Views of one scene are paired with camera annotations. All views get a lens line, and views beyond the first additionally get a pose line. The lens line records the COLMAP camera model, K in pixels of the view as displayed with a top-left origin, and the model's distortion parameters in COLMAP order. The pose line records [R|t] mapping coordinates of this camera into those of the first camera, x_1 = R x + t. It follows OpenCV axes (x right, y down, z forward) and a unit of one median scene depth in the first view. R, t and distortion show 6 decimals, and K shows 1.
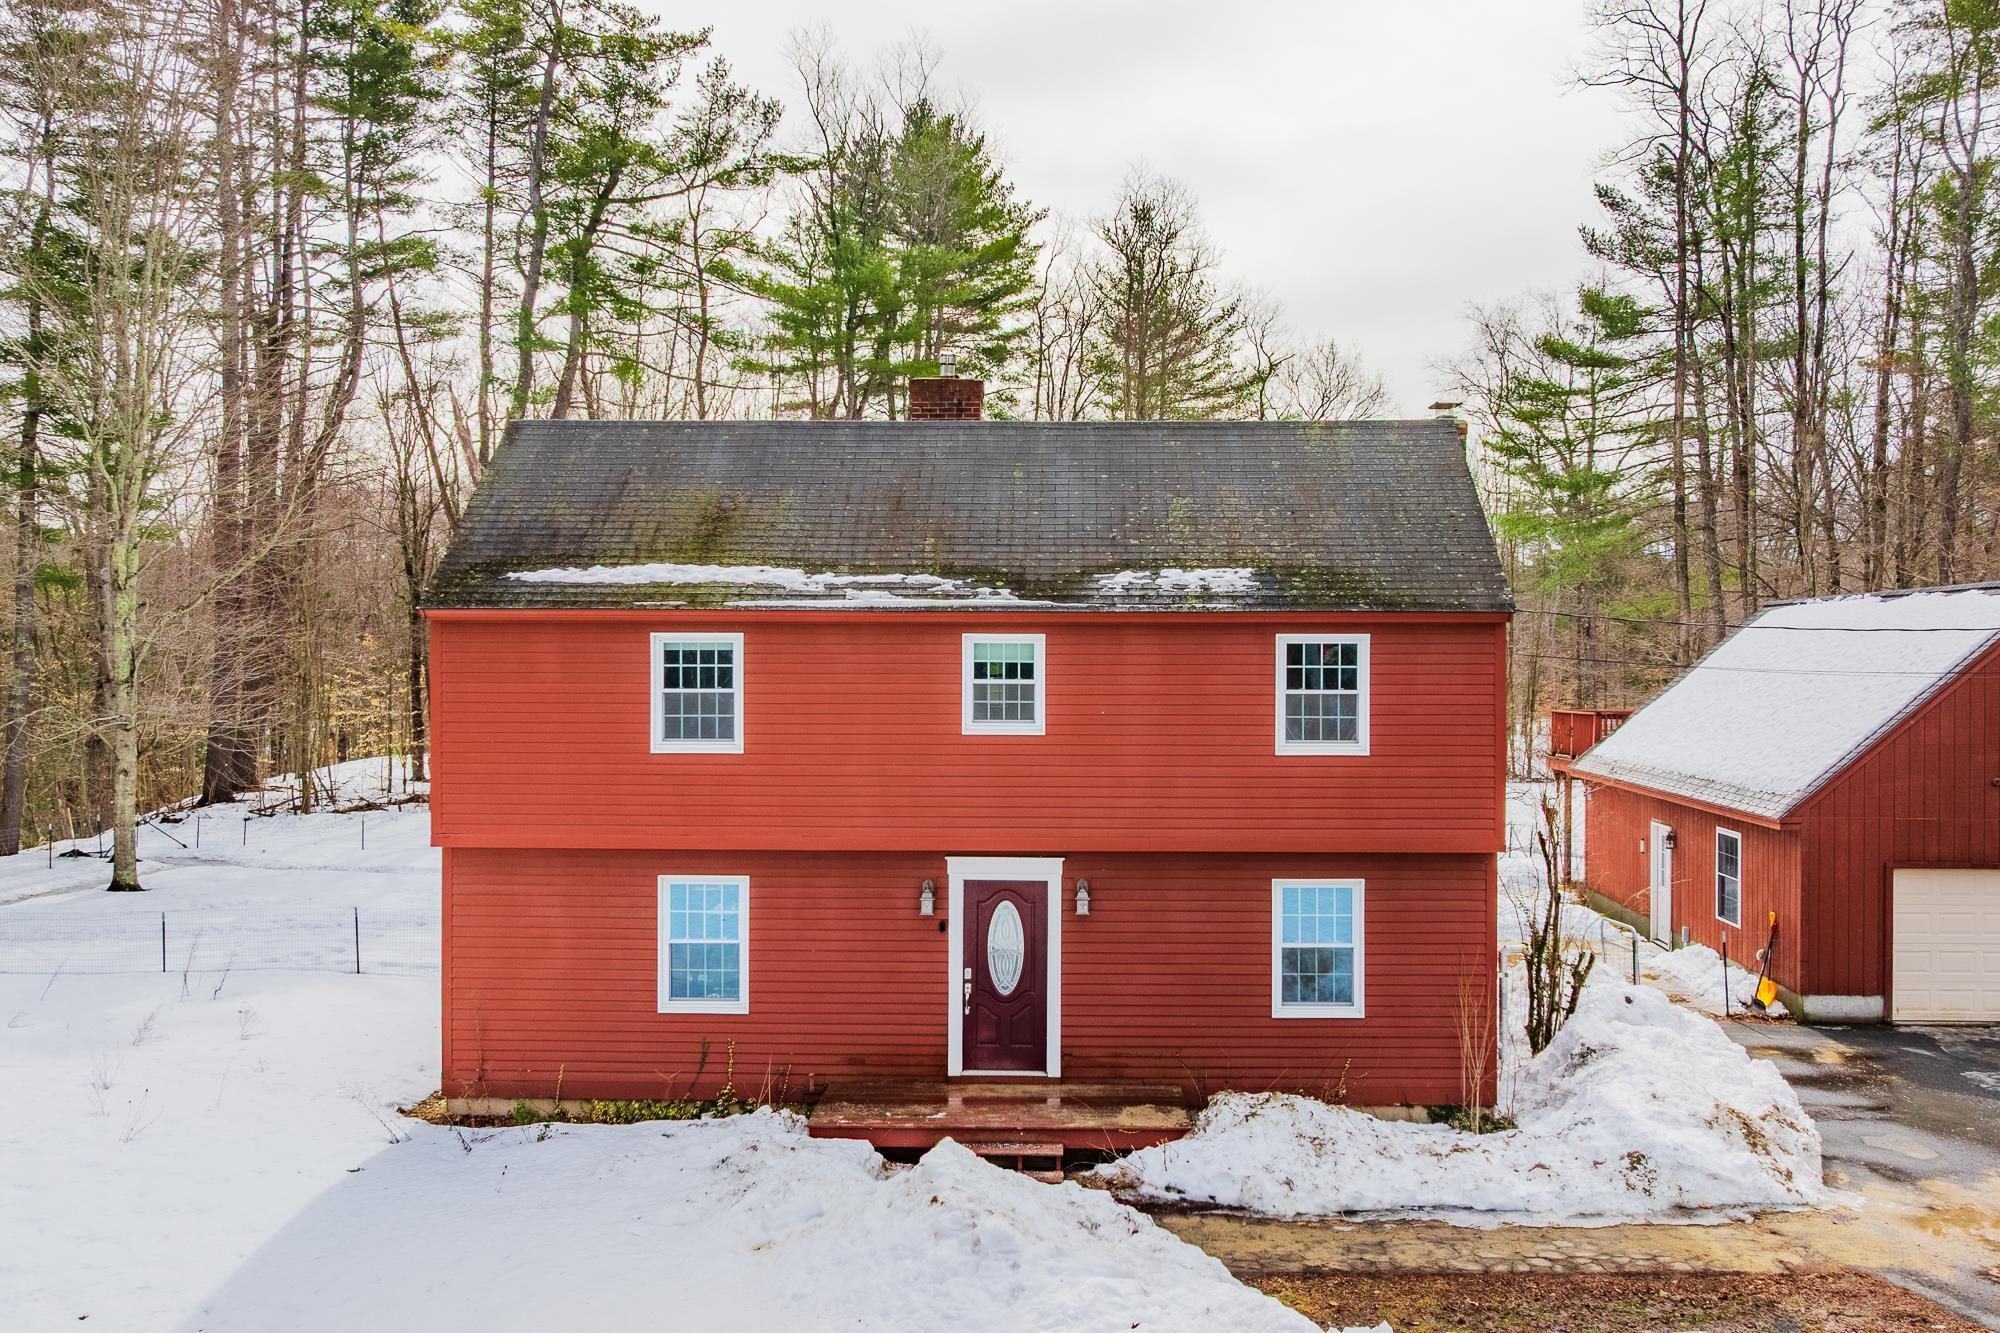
lens RADIAL K [[1672.6, 0, 1031.2], [0, 1672.6, 662.9], [0, 0, 1]] dist [0.008998, -0.076354]
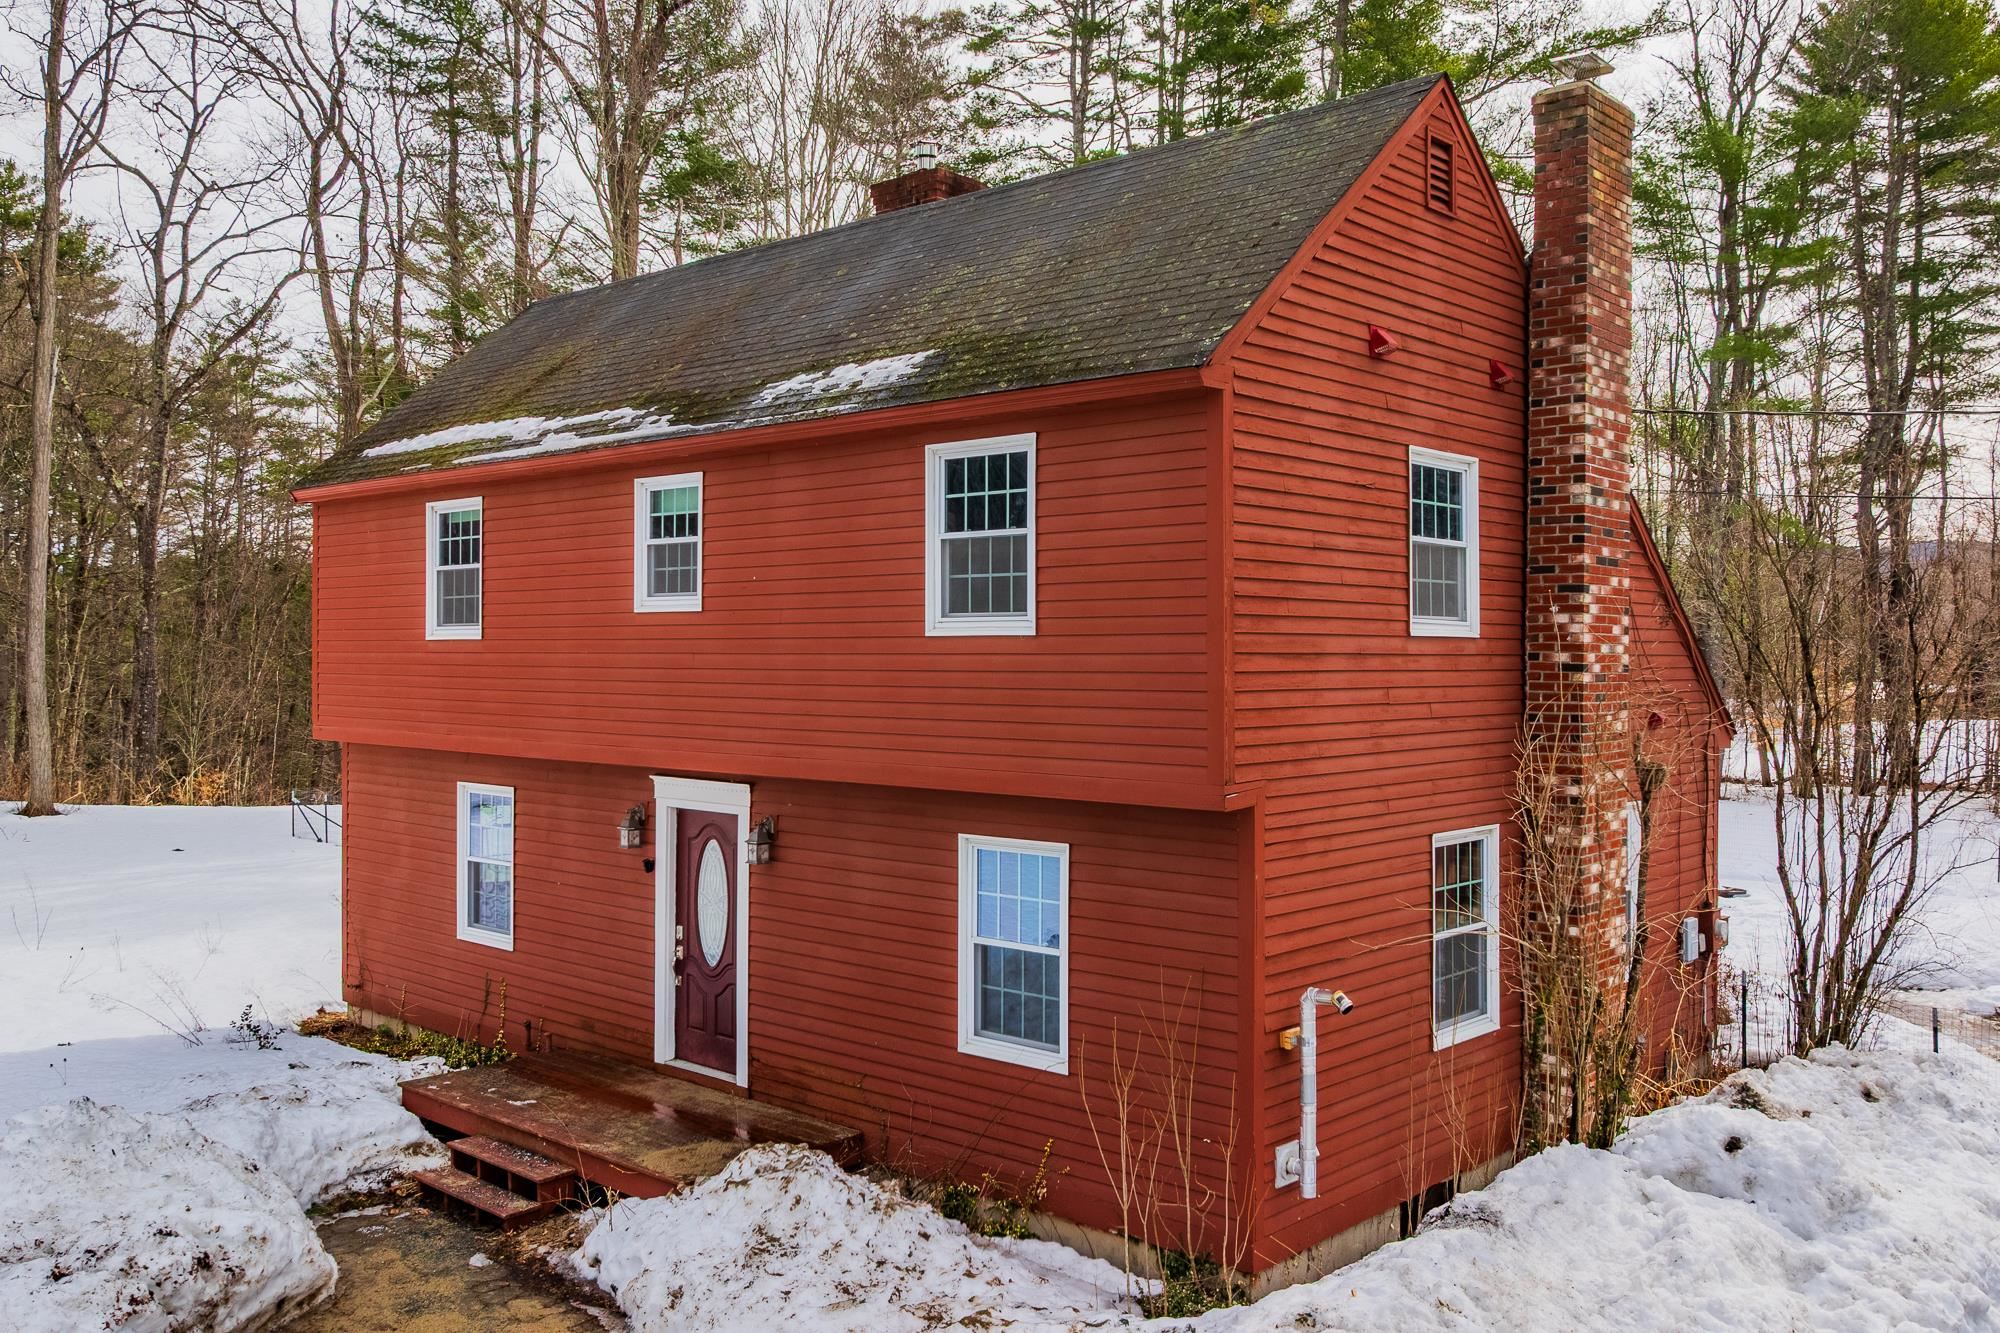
lens RADIAL K [[1683.4, 0, 1037.0], [0, 1683.4, 661.4], [0, 0, 1]] dist [-0.003552, 0.005793]
pose [[0.763137, 0.003521, -0.646227, 0.576998], [-0.003980, 0.999992, 0.000749, 0.062495], [0.646225, 0.002000, 0.763145, 0.526167]]
